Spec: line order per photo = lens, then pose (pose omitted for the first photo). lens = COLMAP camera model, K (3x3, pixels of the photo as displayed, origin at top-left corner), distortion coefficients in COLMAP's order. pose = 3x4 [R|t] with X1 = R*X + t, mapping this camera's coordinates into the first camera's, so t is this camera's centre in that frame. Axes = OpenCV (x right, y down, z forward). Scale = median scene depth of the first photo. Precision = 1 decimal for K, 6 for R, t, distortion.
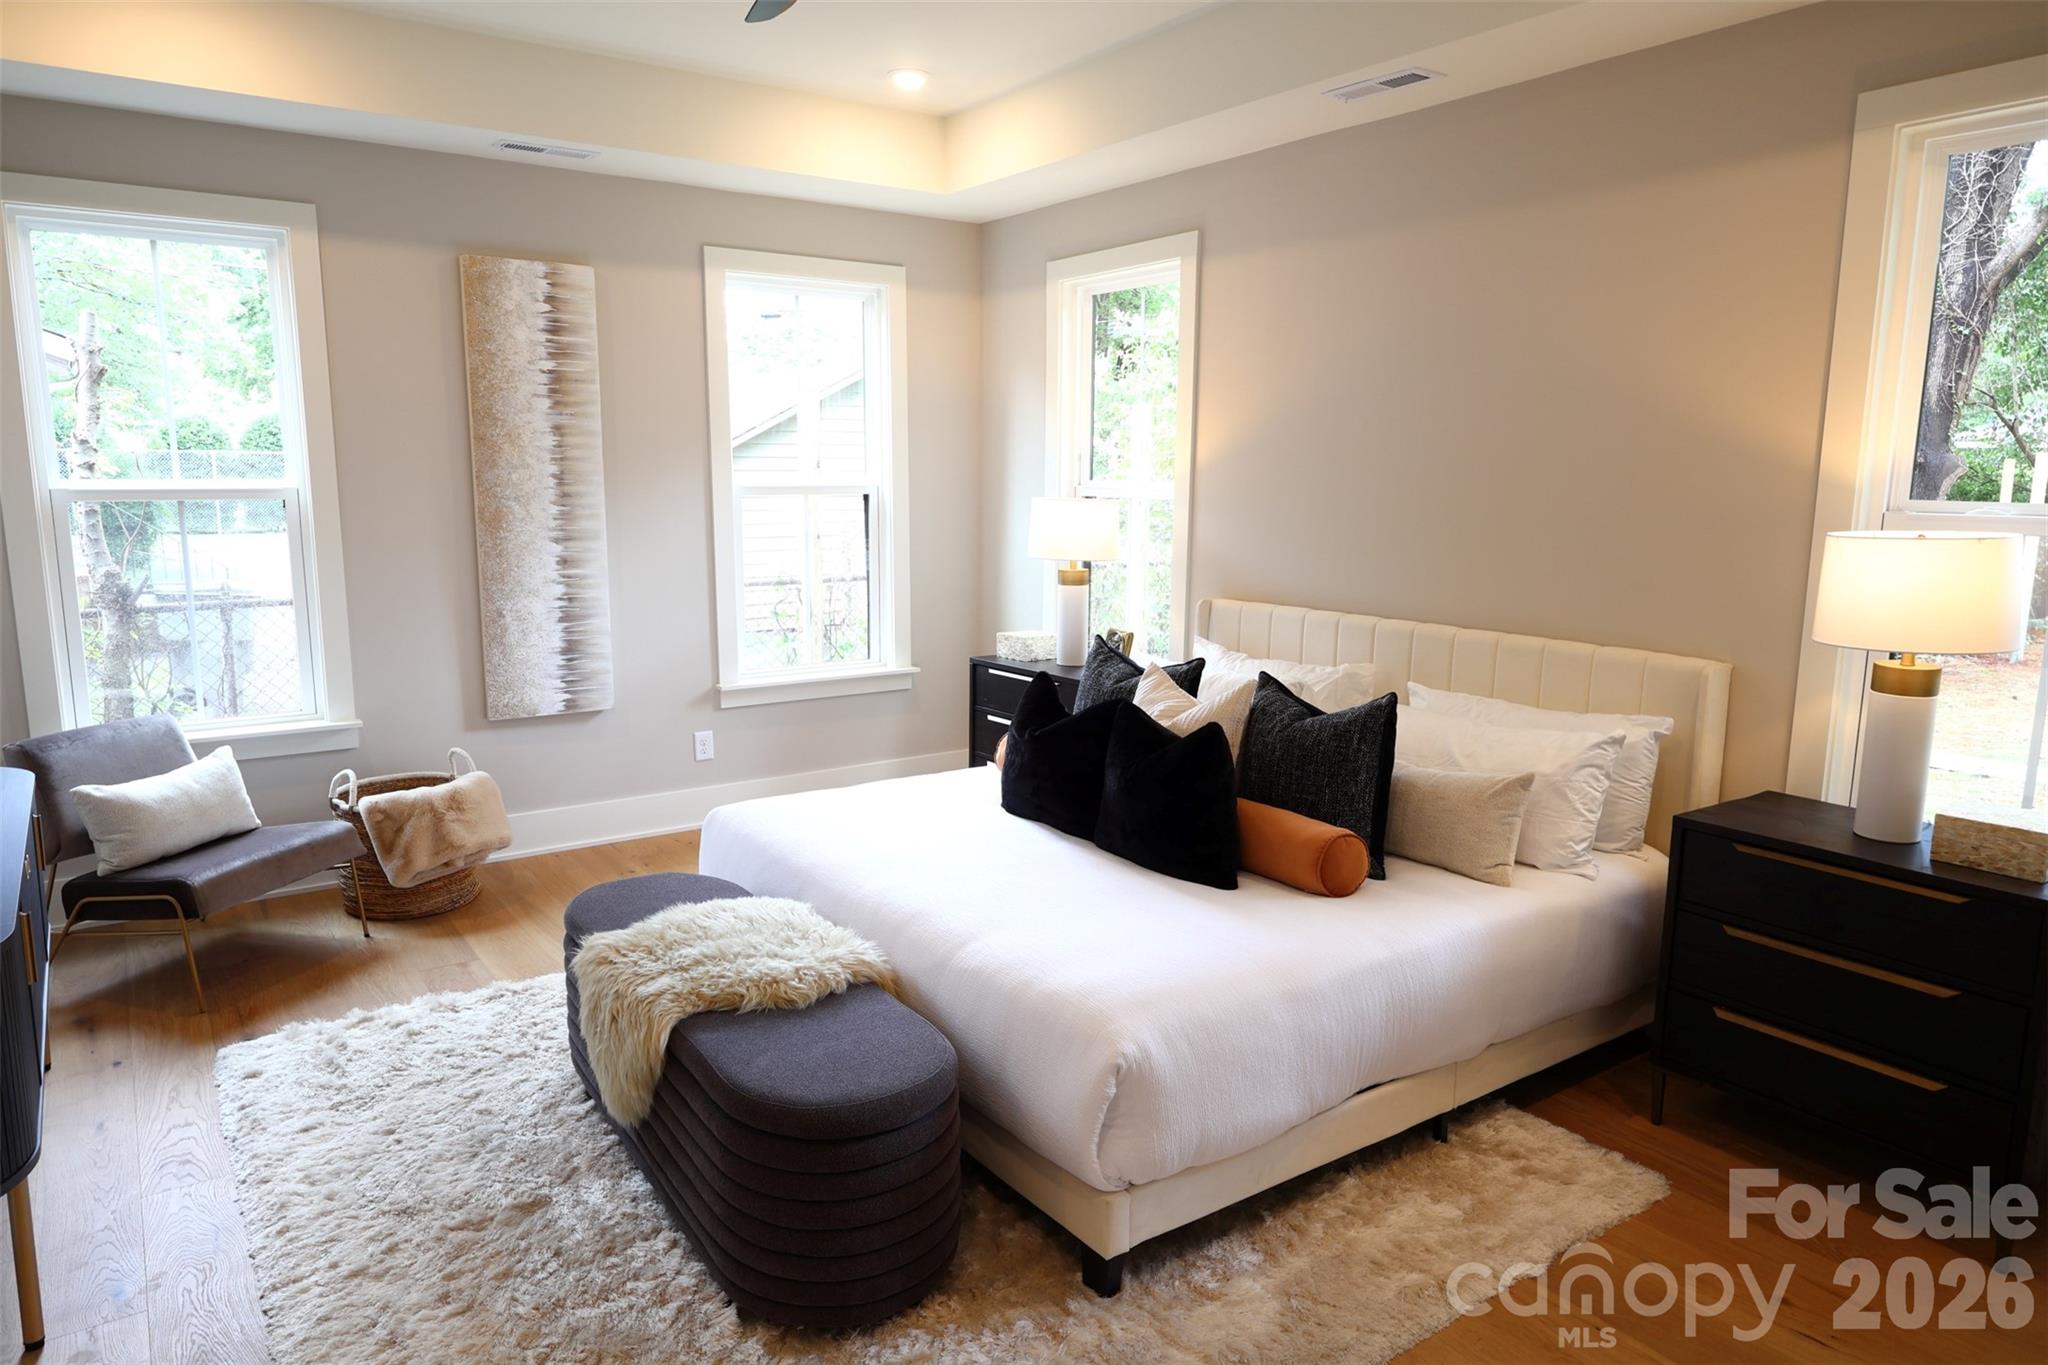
lens RADIAL K [[1290.6, 0, 1024.0], [0, 1290.6, 682.5], [0, 0, 1]] dist [-0.003948, 0.000328]
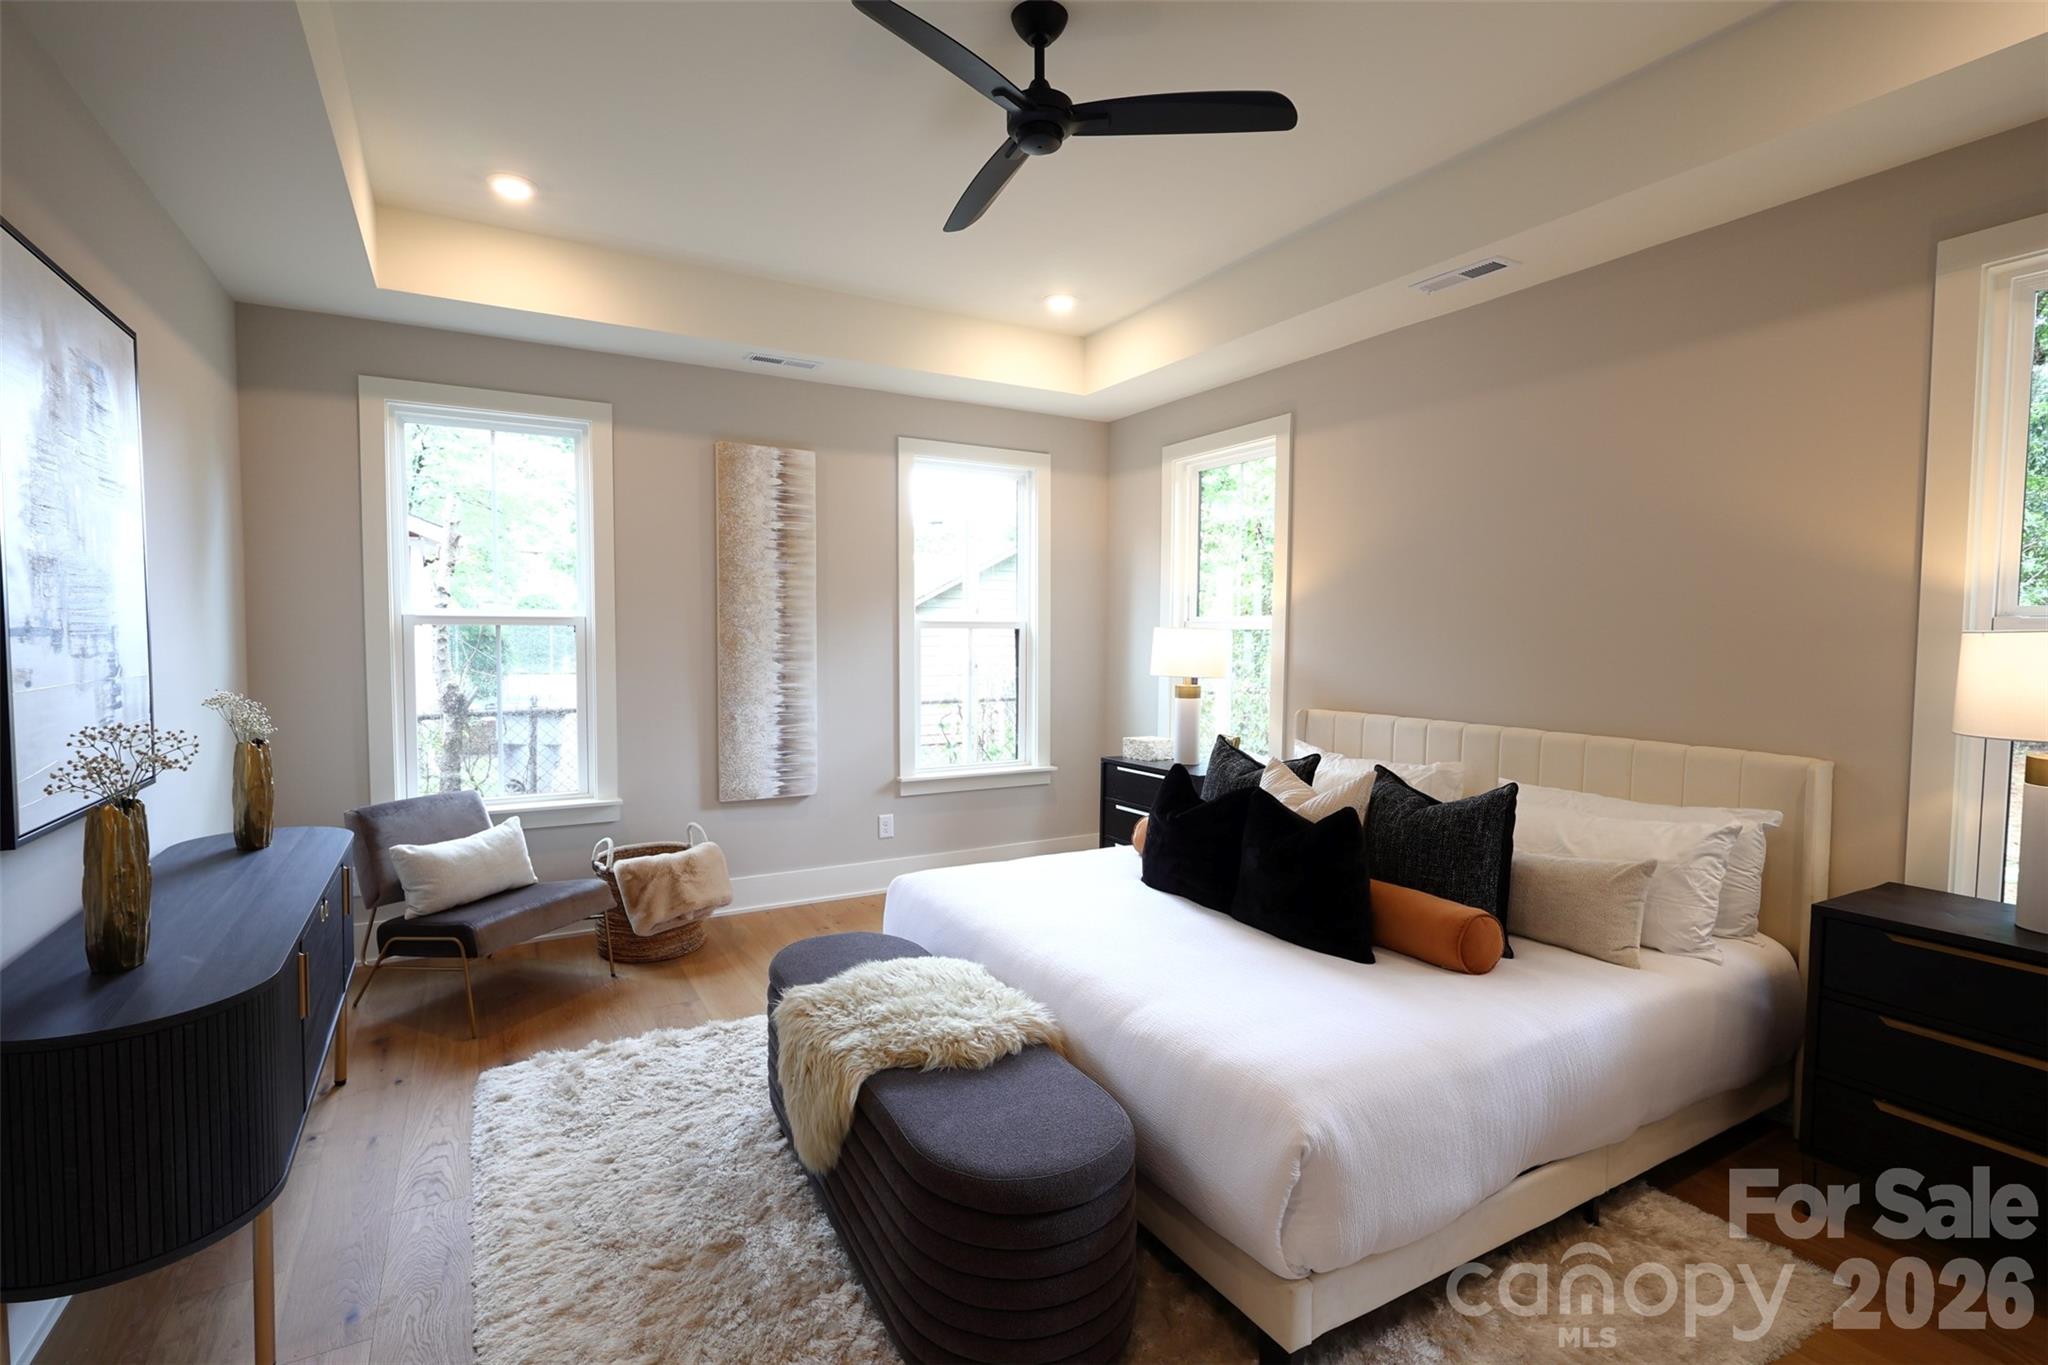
lens RADIAL K [[952.2, 0, 1021.5], [0, 952.2, 678.4], [0, 0, 1]] dist [-0.007345, 0.000269]
pose [[0.995253, 0.004215, -0.097233, -0.050842], [-0.015341, 0.993366, -0.113971, 0.017932], [0.096107, 0.114921, 0.988715, 0.152582]]
